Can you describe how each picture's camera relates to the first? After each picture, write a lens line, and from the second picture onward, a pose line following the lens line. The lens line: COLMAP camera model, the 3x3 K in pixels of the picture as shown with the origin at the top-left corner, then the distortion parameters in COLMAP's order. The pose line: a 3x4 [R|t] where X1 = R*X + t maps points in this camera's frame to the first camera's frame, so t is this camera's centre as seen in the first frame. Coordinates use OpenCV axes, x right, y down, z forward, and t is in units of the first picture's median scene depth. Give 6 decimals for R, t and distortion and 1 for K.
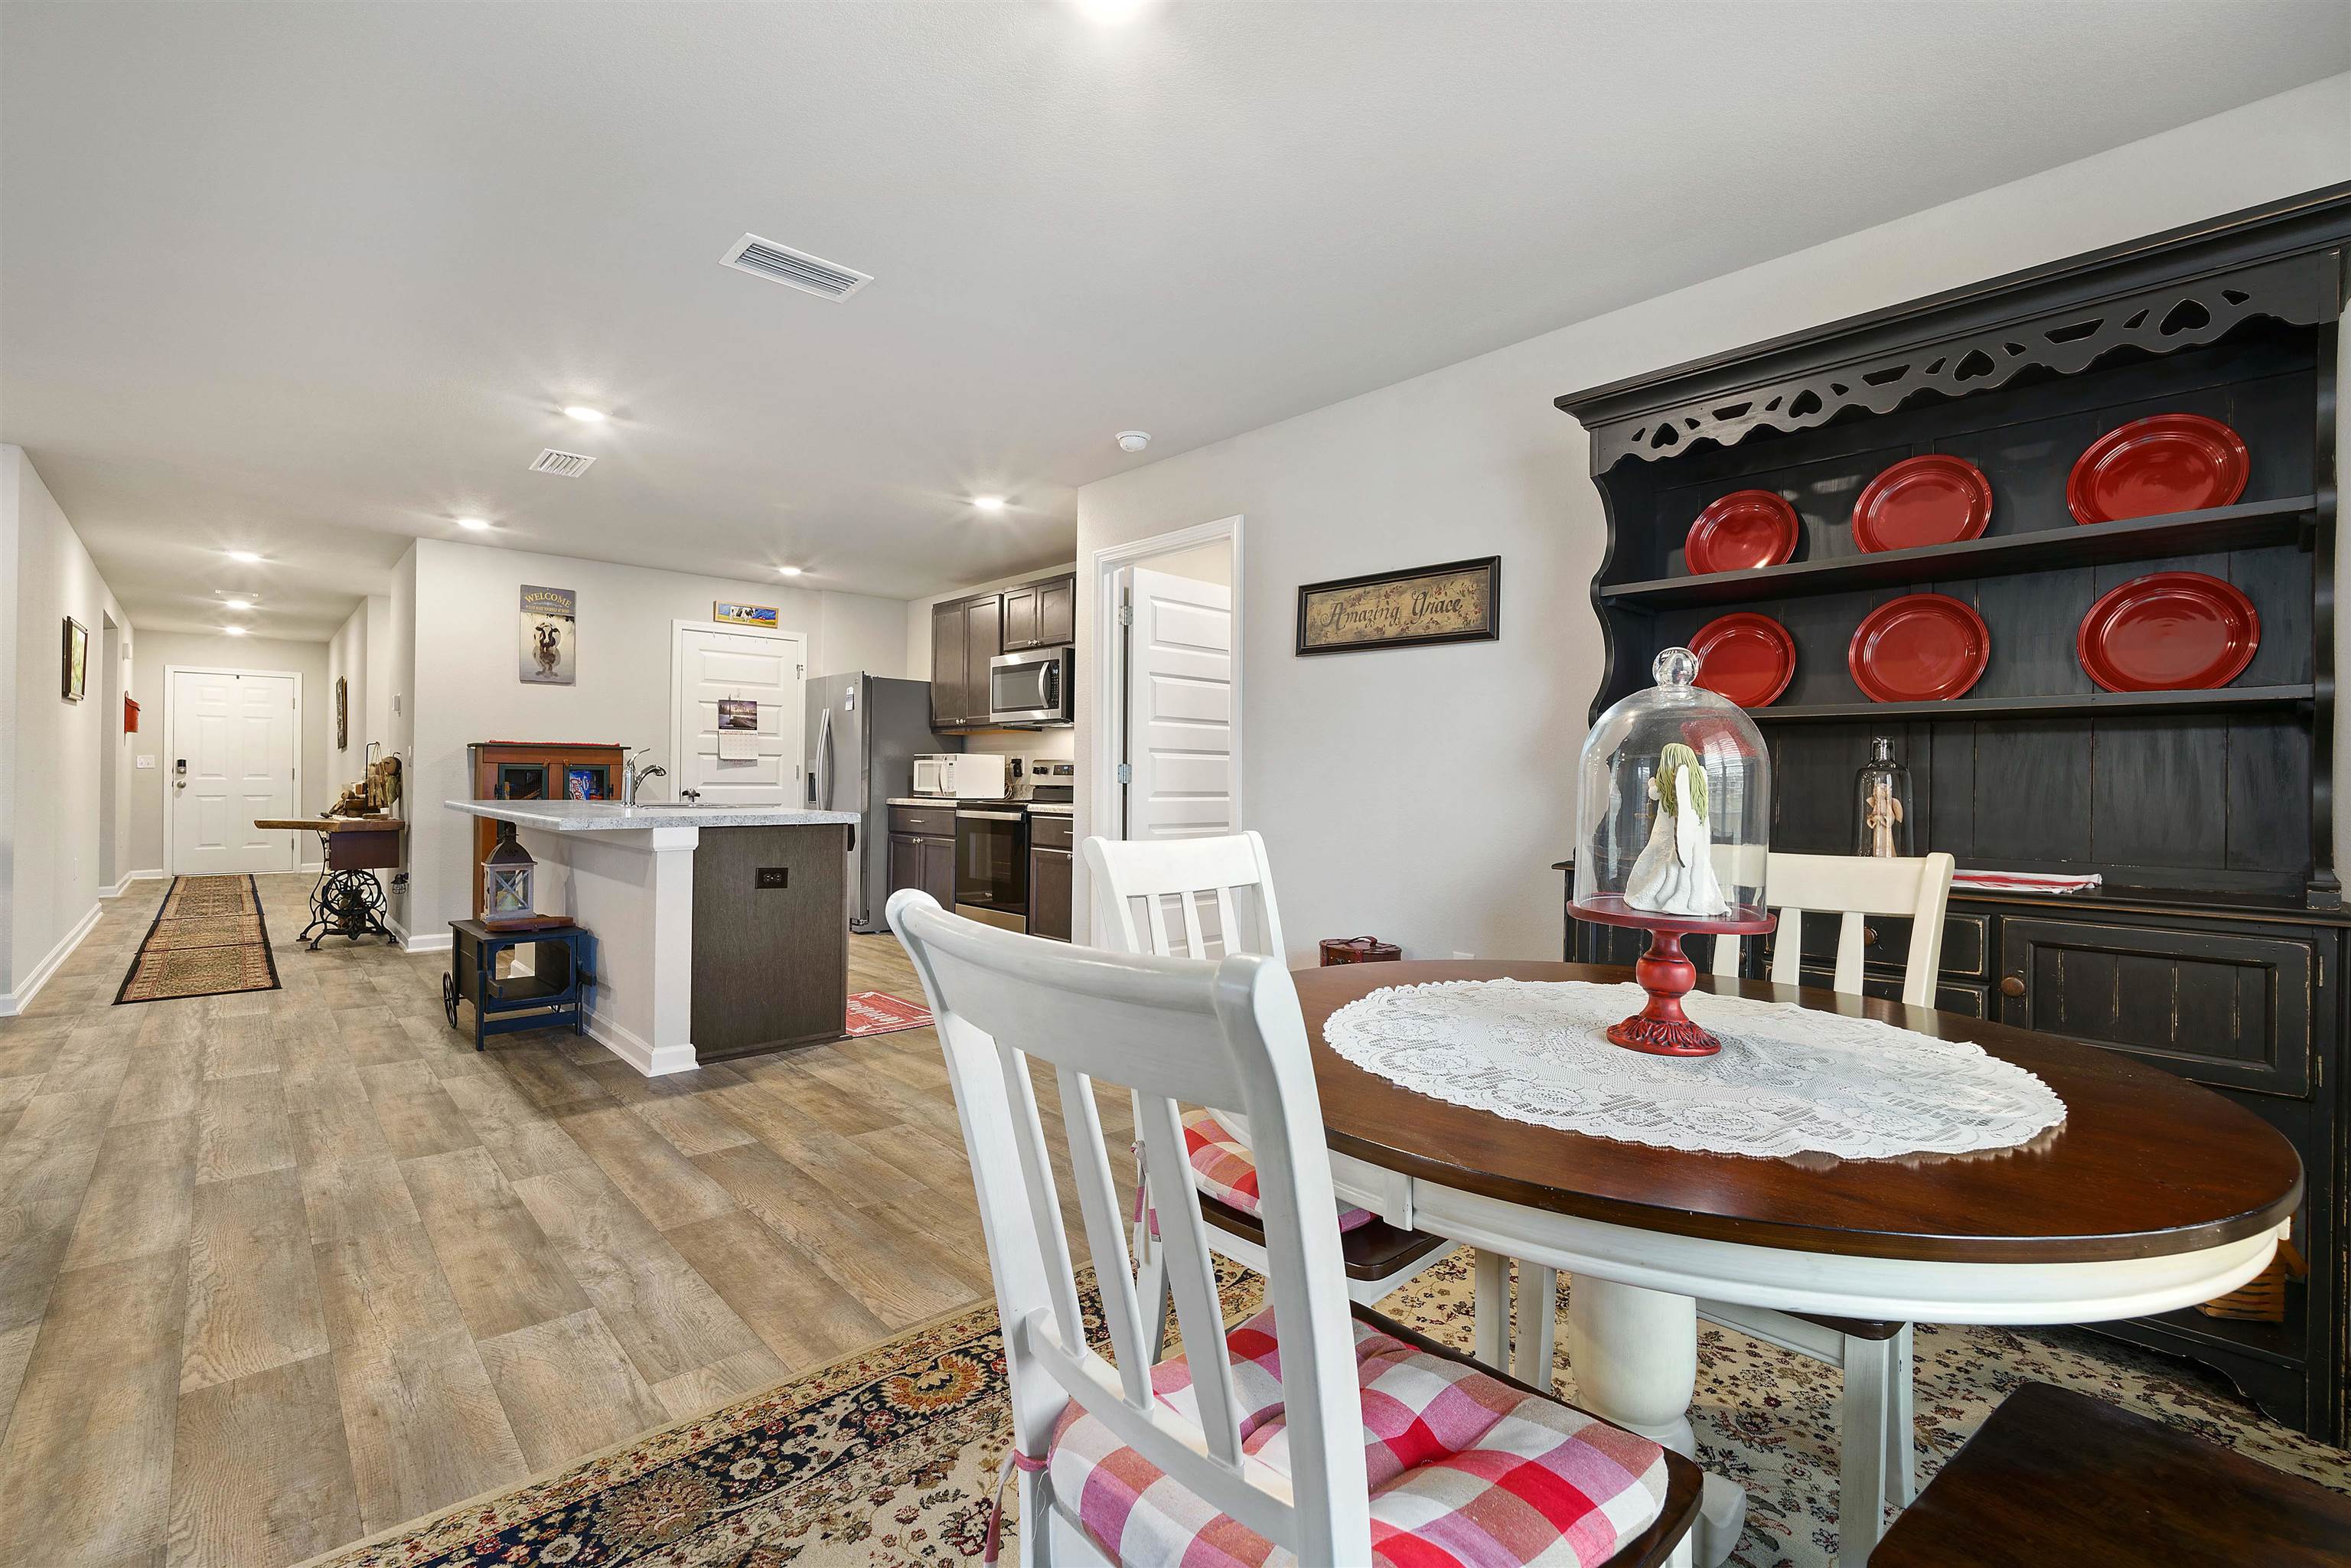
lens RADIAL K [[1027.3, 0, 1173.1], [0, 1027.3, 769.9], [0, 0, 1]] dist [-0.002478, 0.000072]
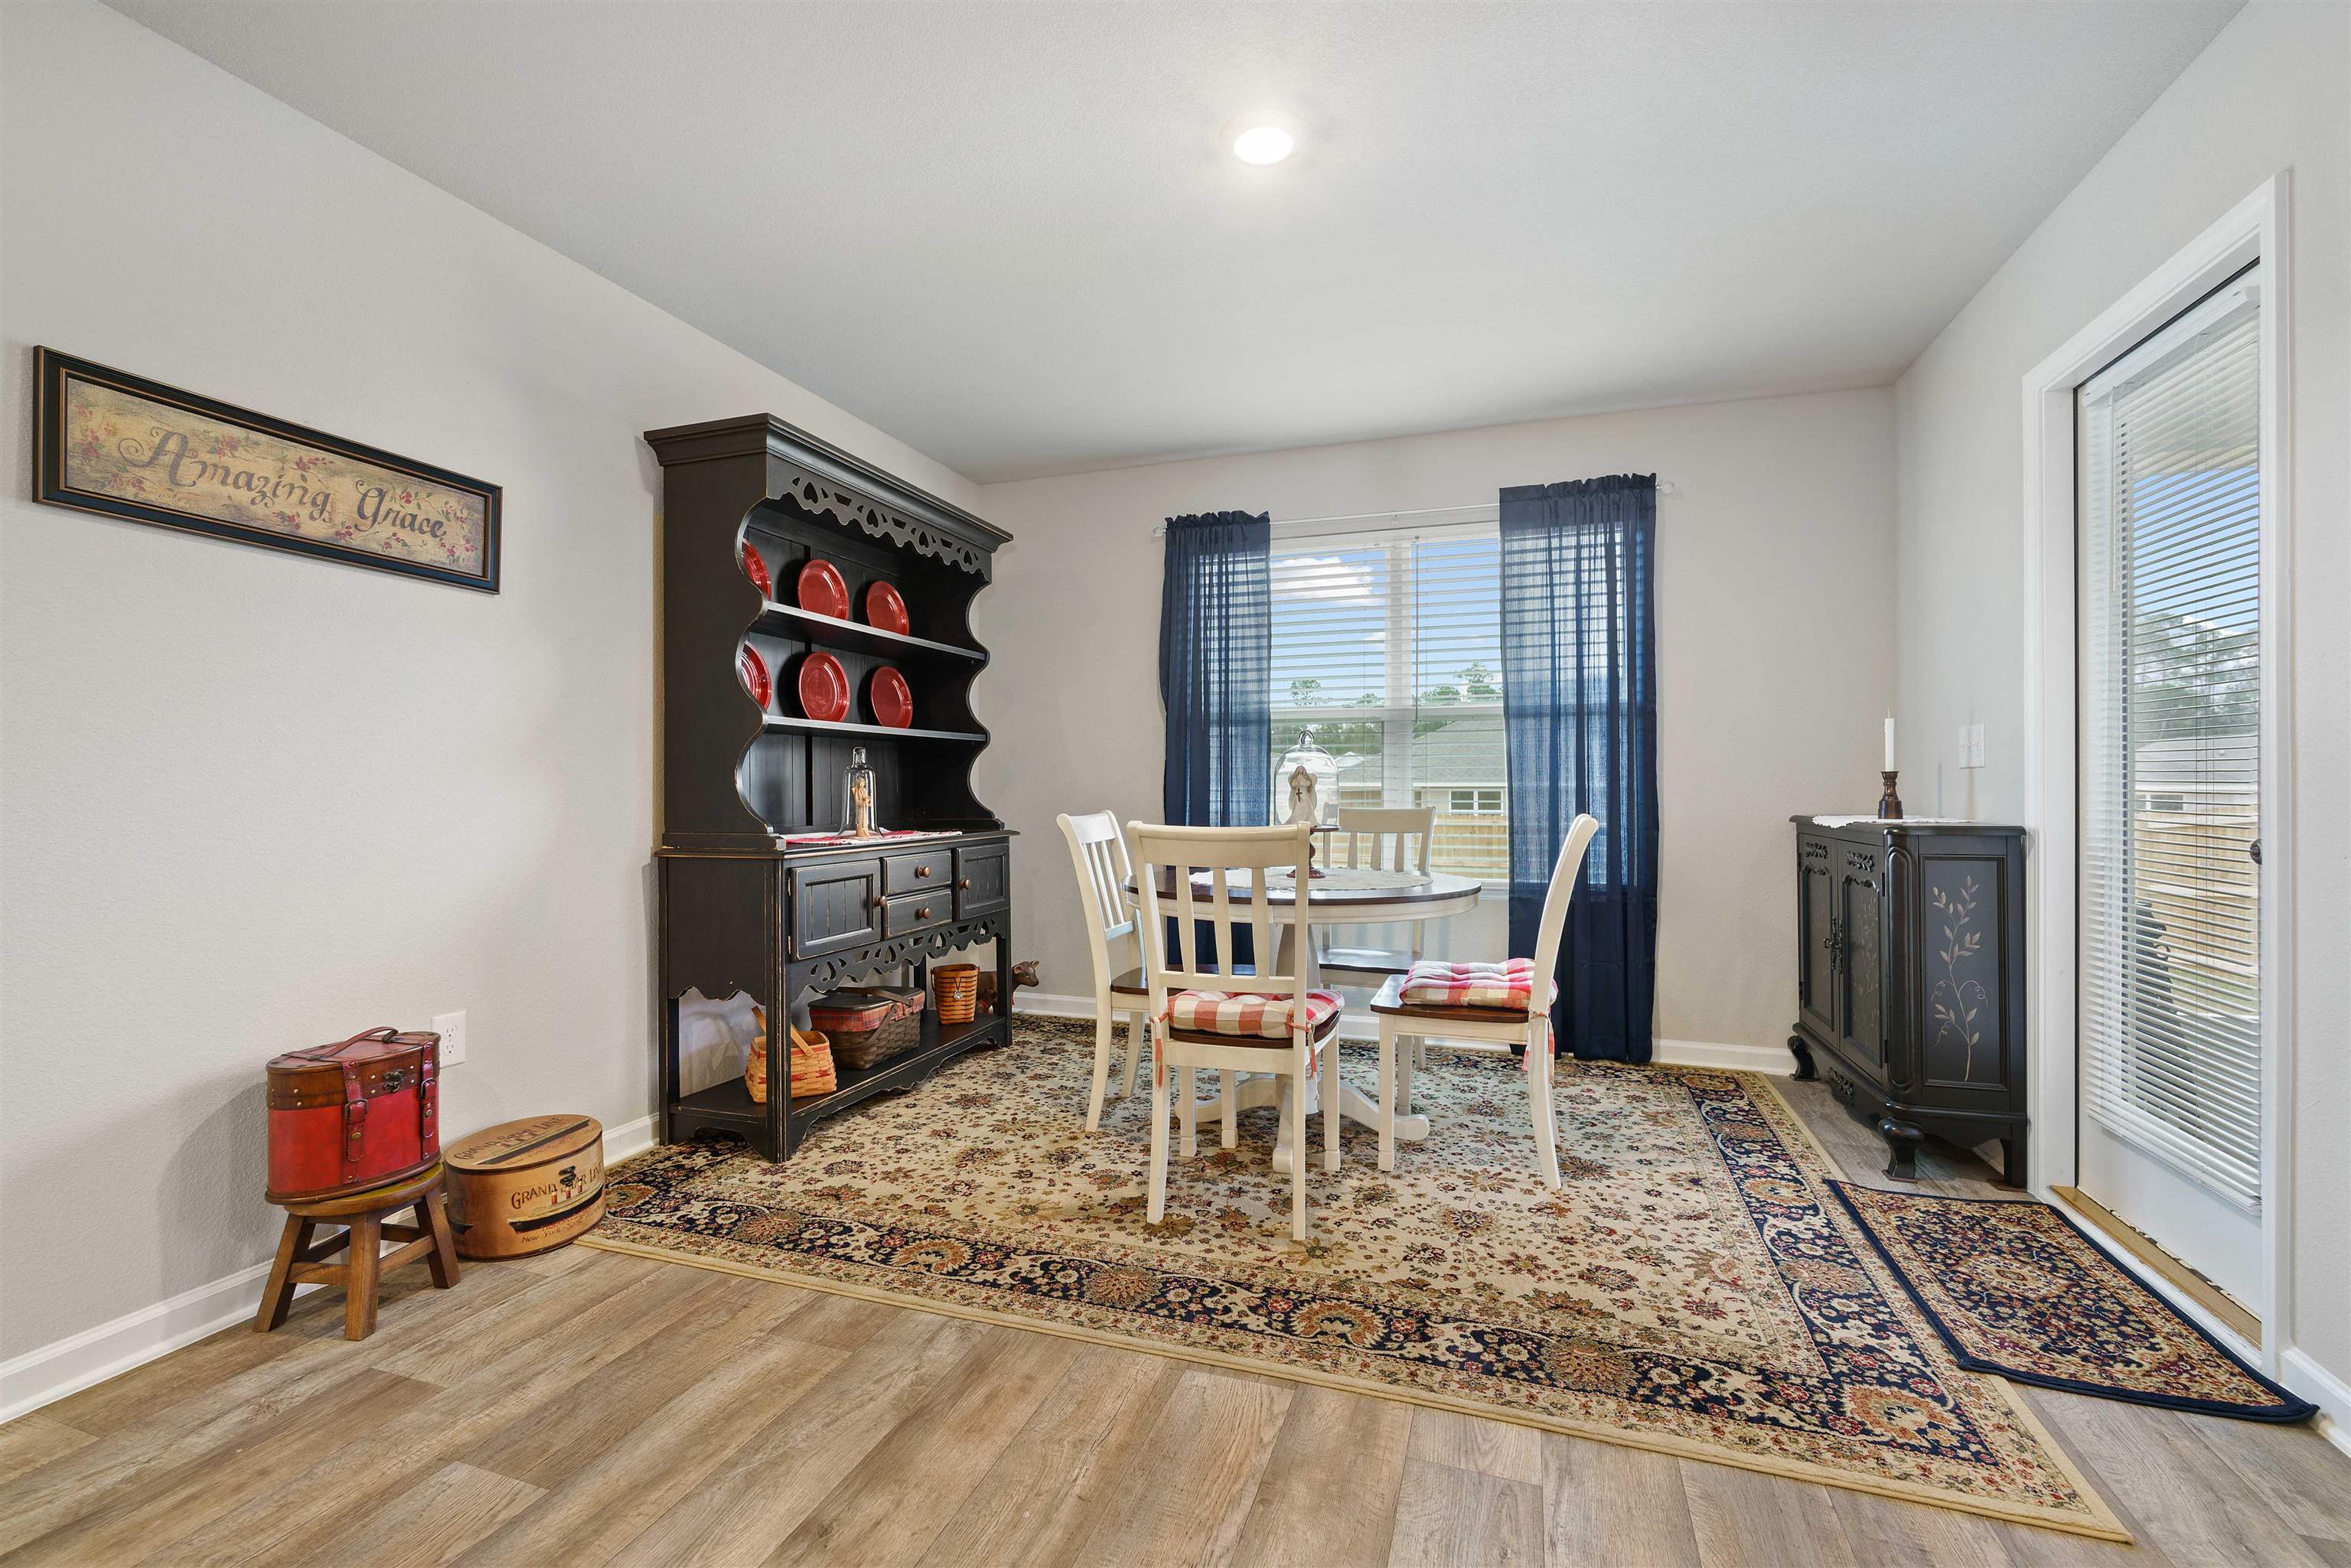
lens RADIAL K [[1027.3, 0, 1172.8], [0, 1027.3, 779.4], [0, 0, 1]] dist [-0.002478, 0.000072]
pose [[-0.478388, -0.008112, 0.878111, -1.202977], [-0.012592, 0.999918, 0.002378, 0.008858], [-0.878058, -0.009920, -0.478451, 1.825121]]
